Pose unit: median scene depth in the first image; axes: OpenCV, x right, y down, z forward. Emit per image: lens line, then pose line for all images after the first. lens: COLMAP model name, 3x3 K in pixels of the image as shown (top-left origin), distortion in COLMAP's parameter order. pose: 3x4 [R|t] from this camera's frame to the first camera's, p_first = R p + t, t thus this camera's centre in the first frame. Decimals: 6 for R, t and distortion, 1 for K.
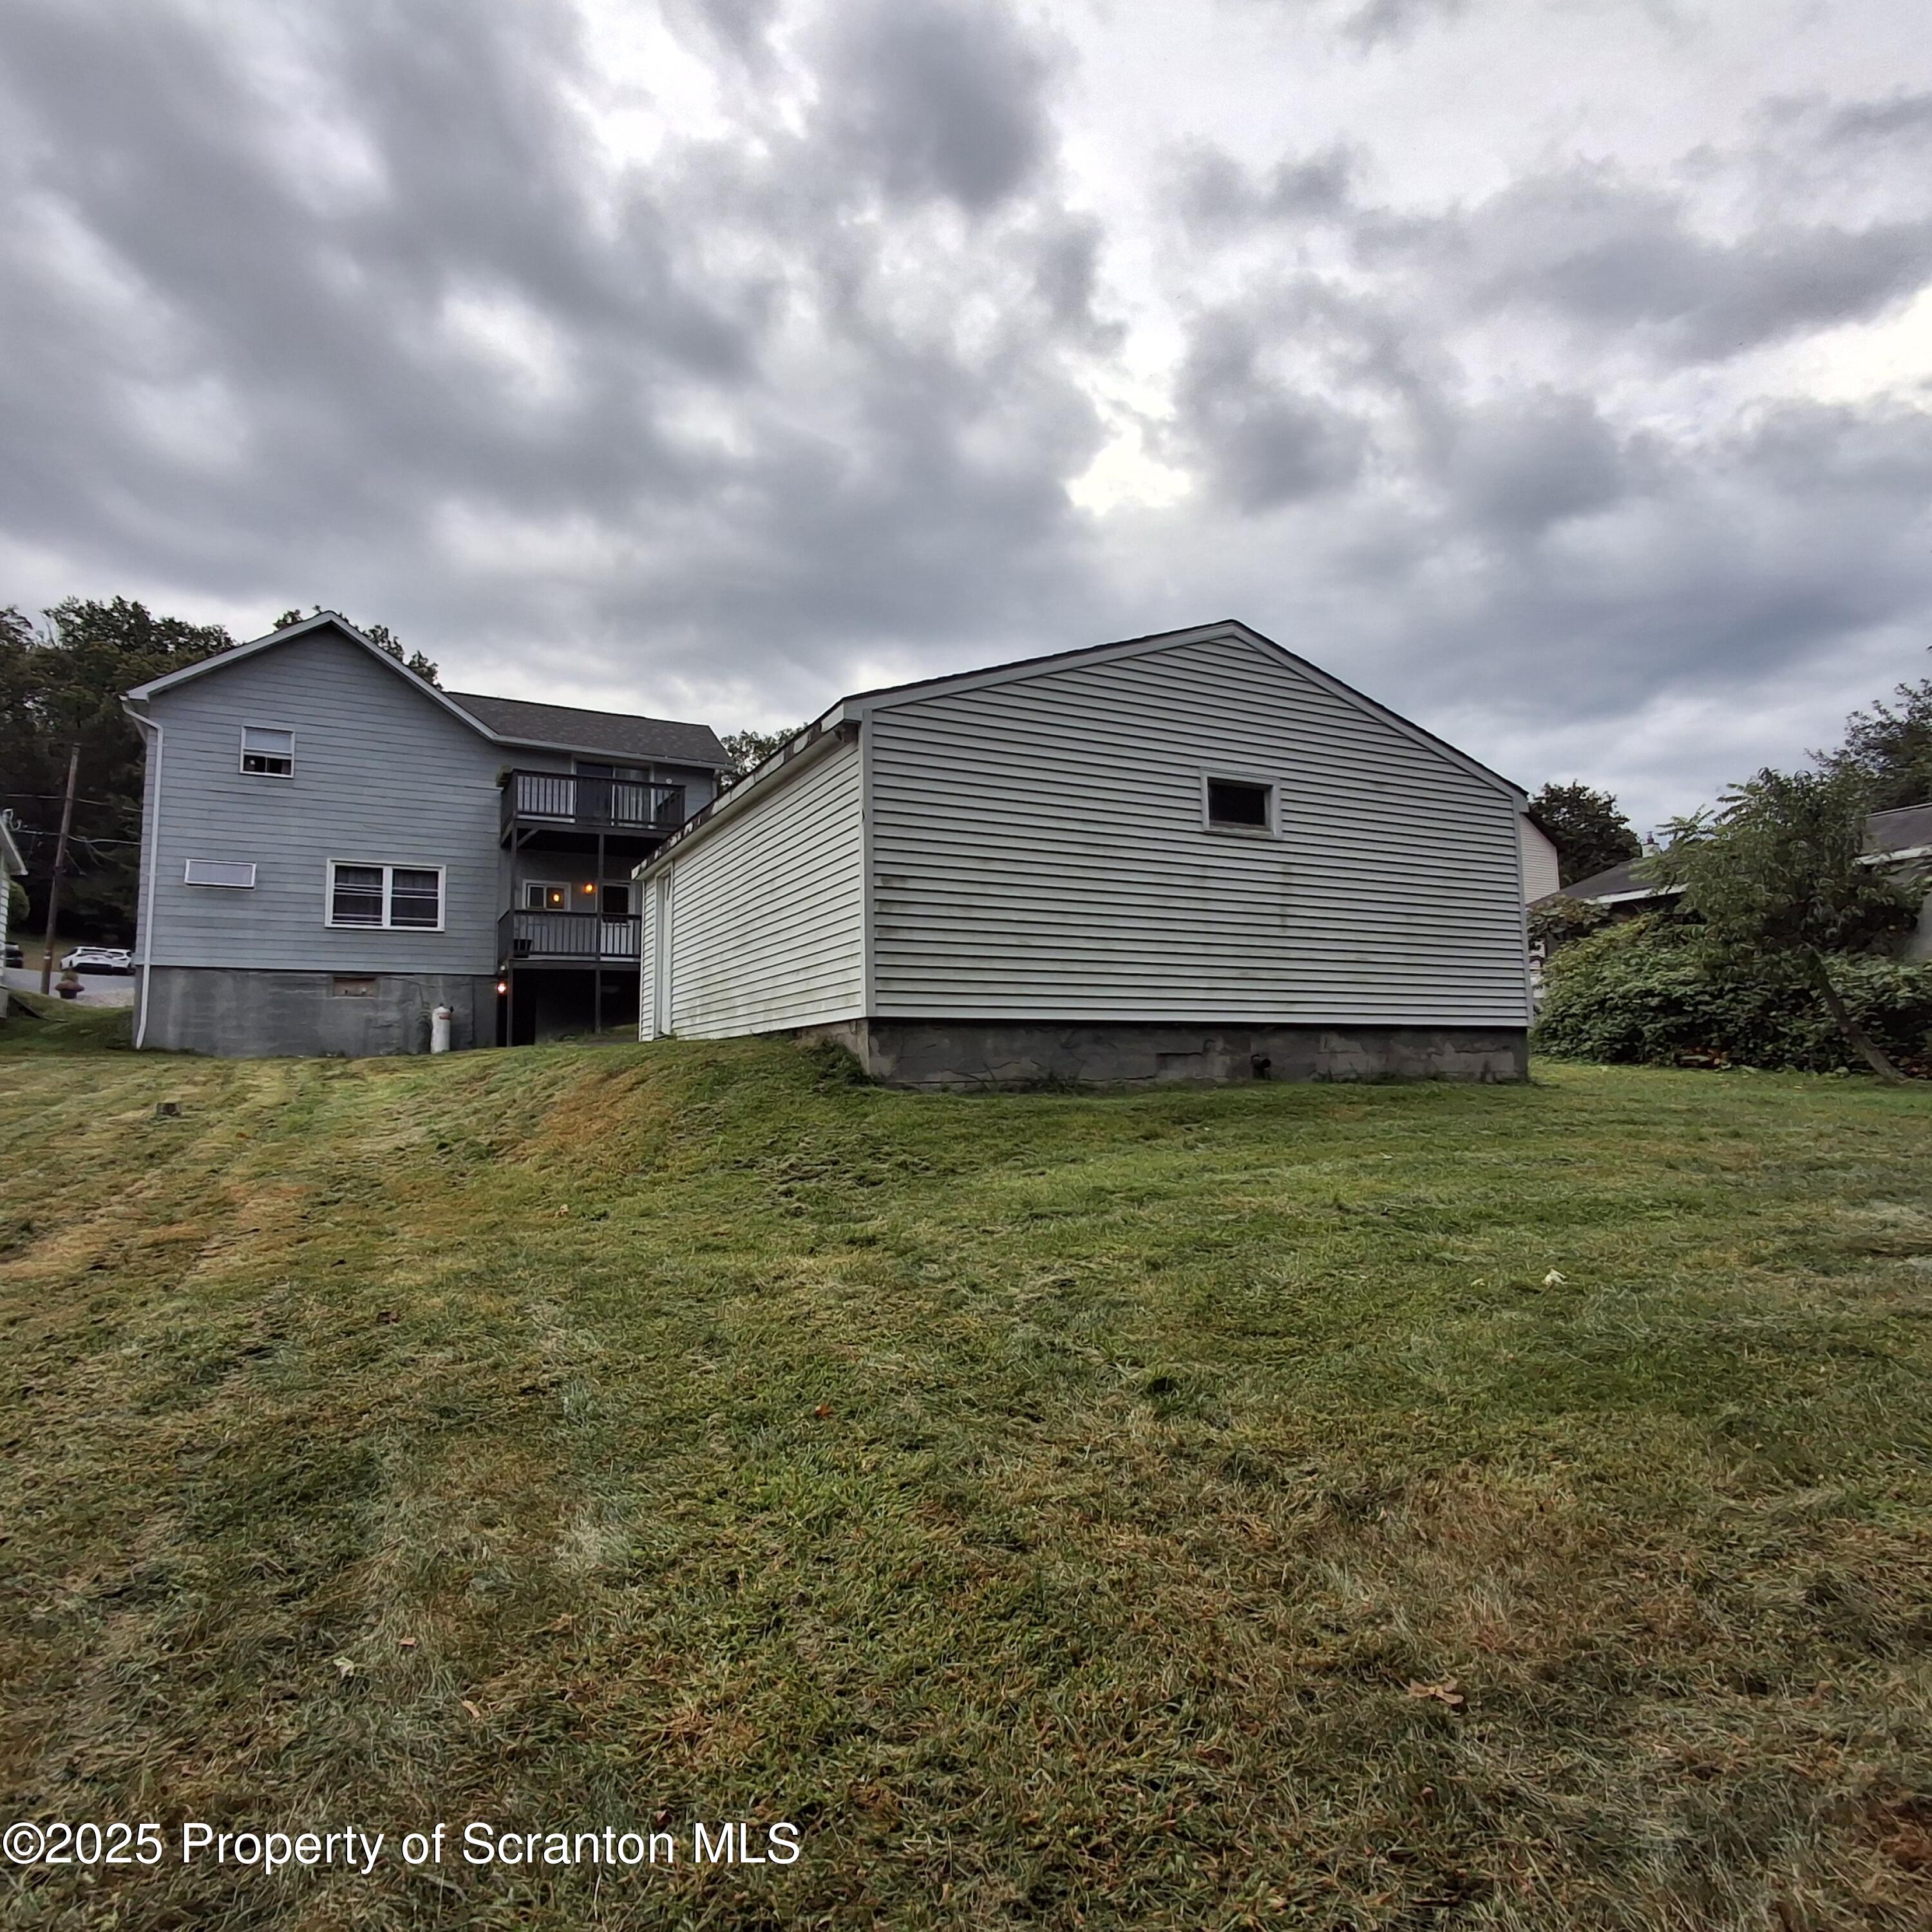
lens RADIAL K [[1162.9, 0, 973.9], [0, 1162.9, 959.2], [0, 0, 1]] dist [-0.006524, 0.007435]
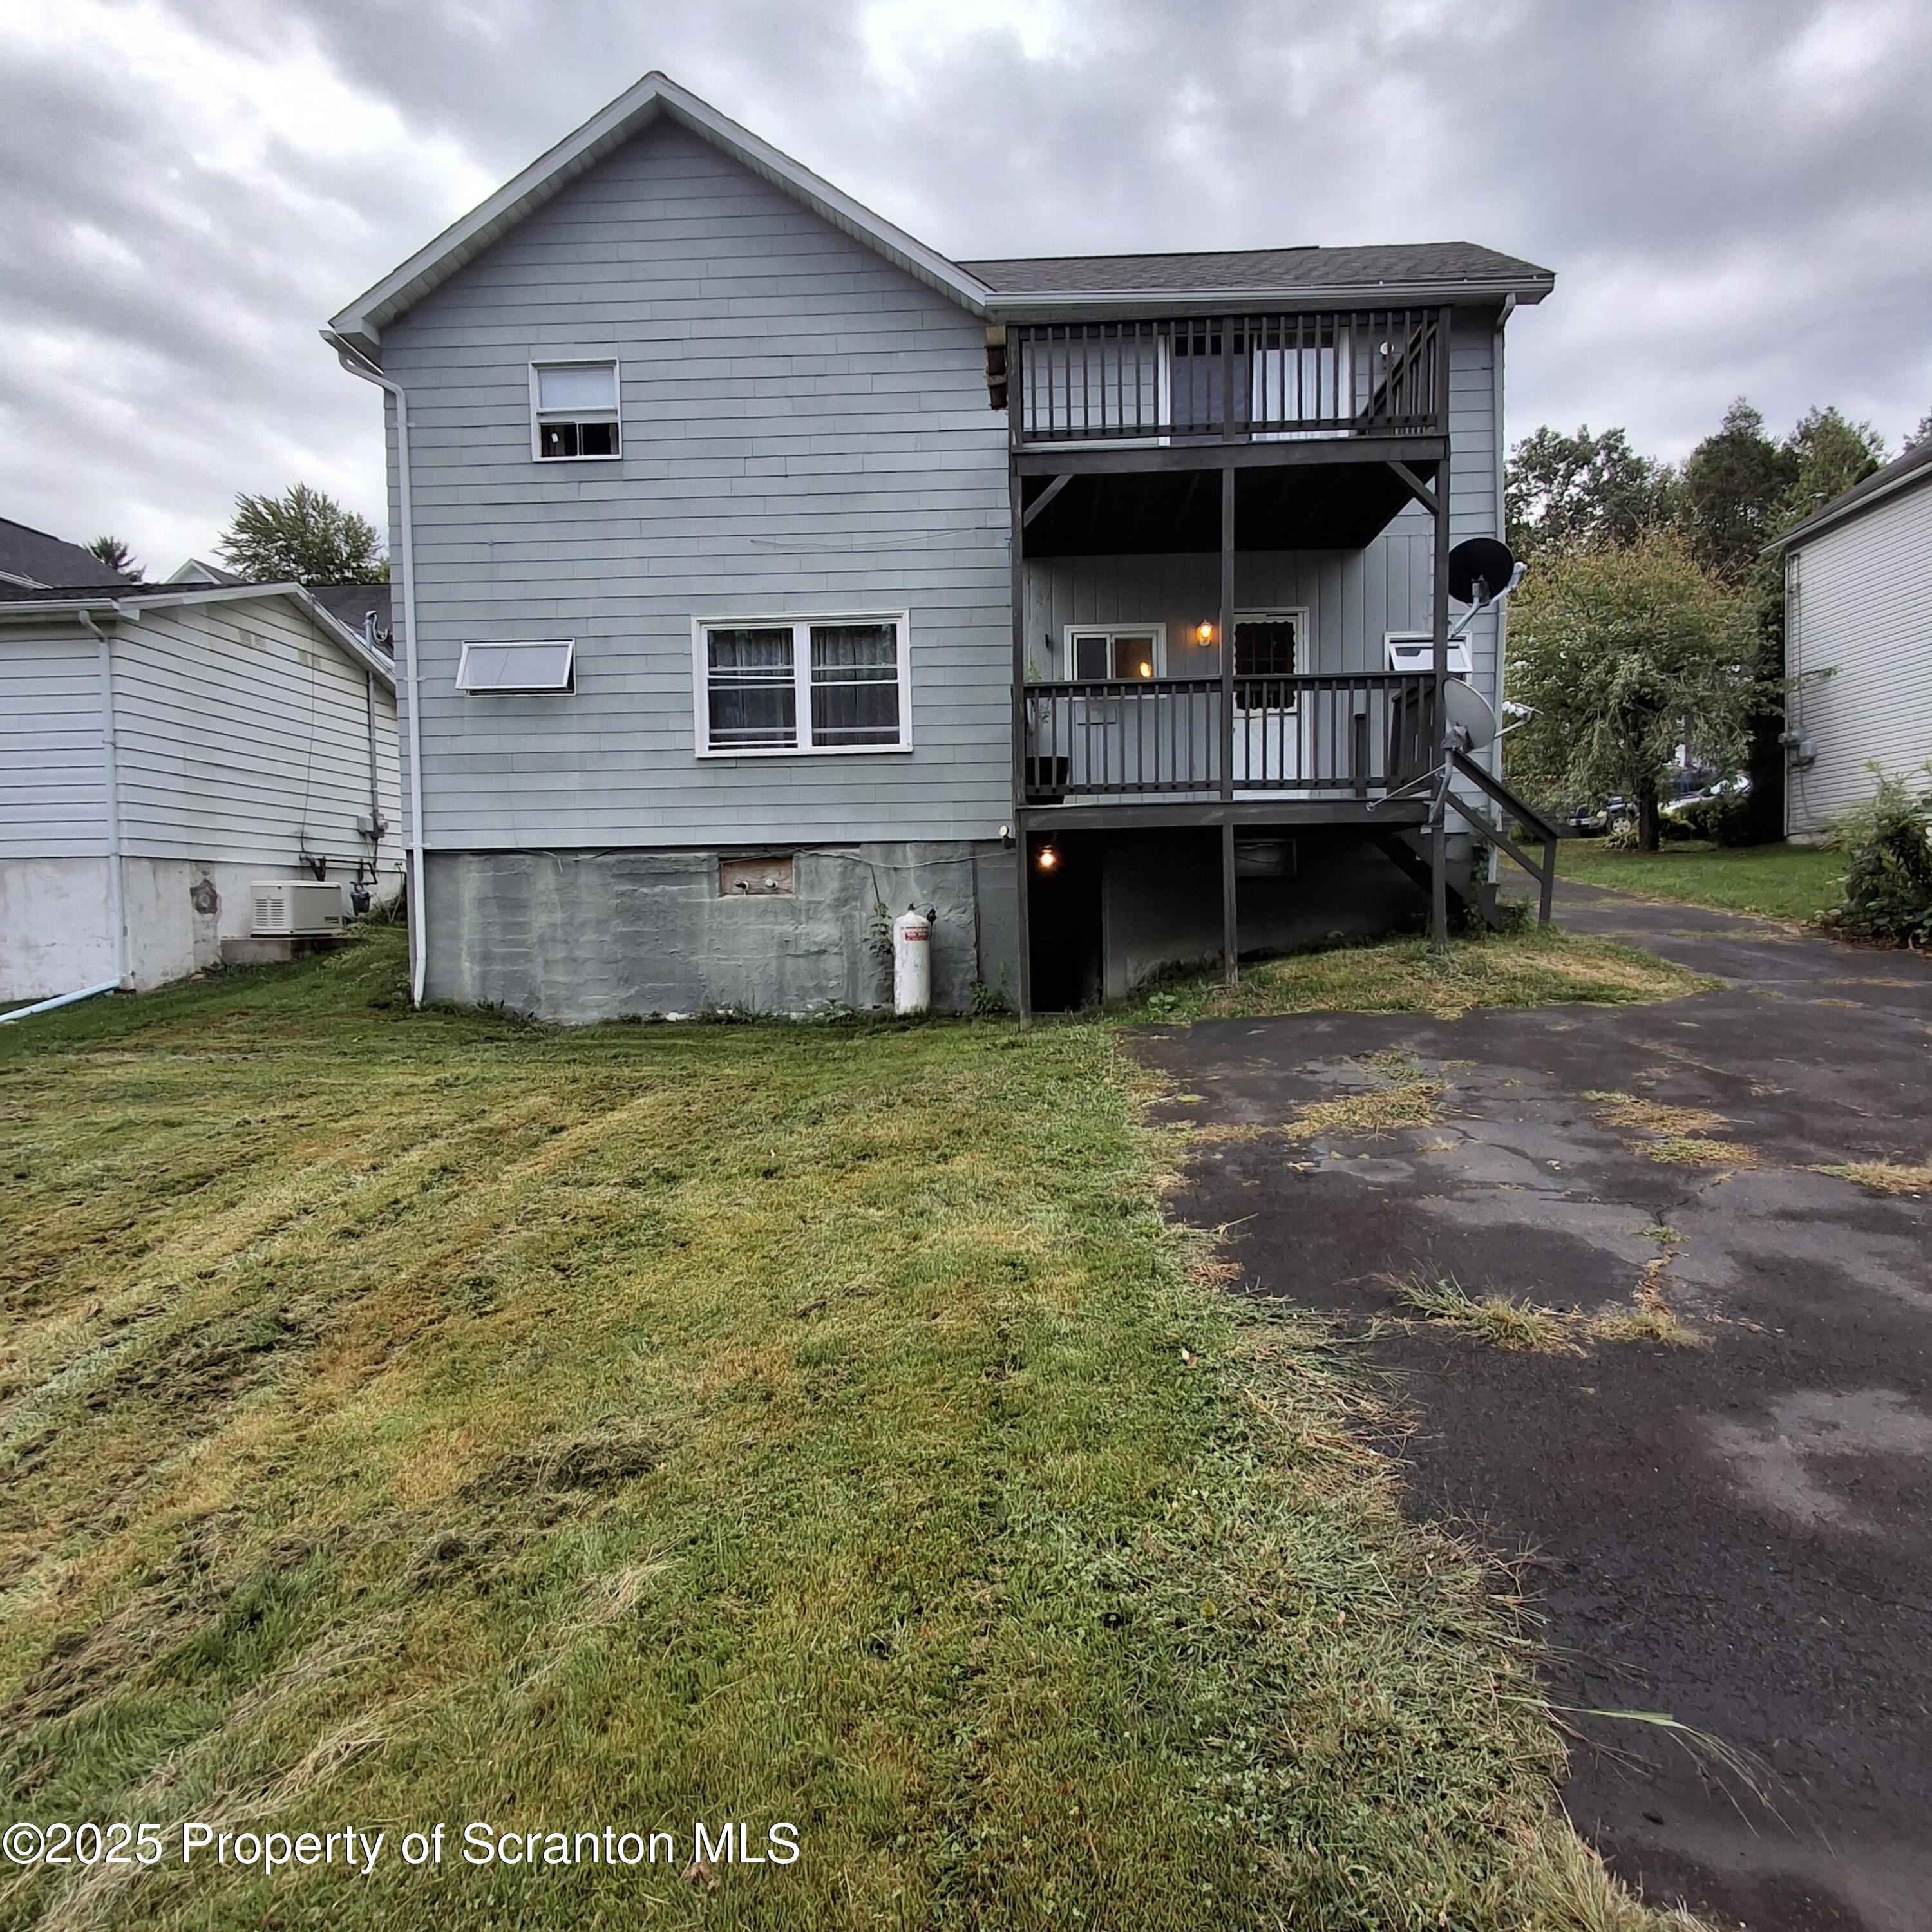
lens RADIAL K [[1162.9, 0, 965.6], [0, 1162.9, 969.7], [0, 0, 1]] dist [-0.006524, 0.007435]
pose [[0.855912, 0.030185, -0.516240, -0.192880], [0.055067, 0.987299, 0.149027, -0.005549], [0.514181, -0.155982, 0.843379, 0.609770]]
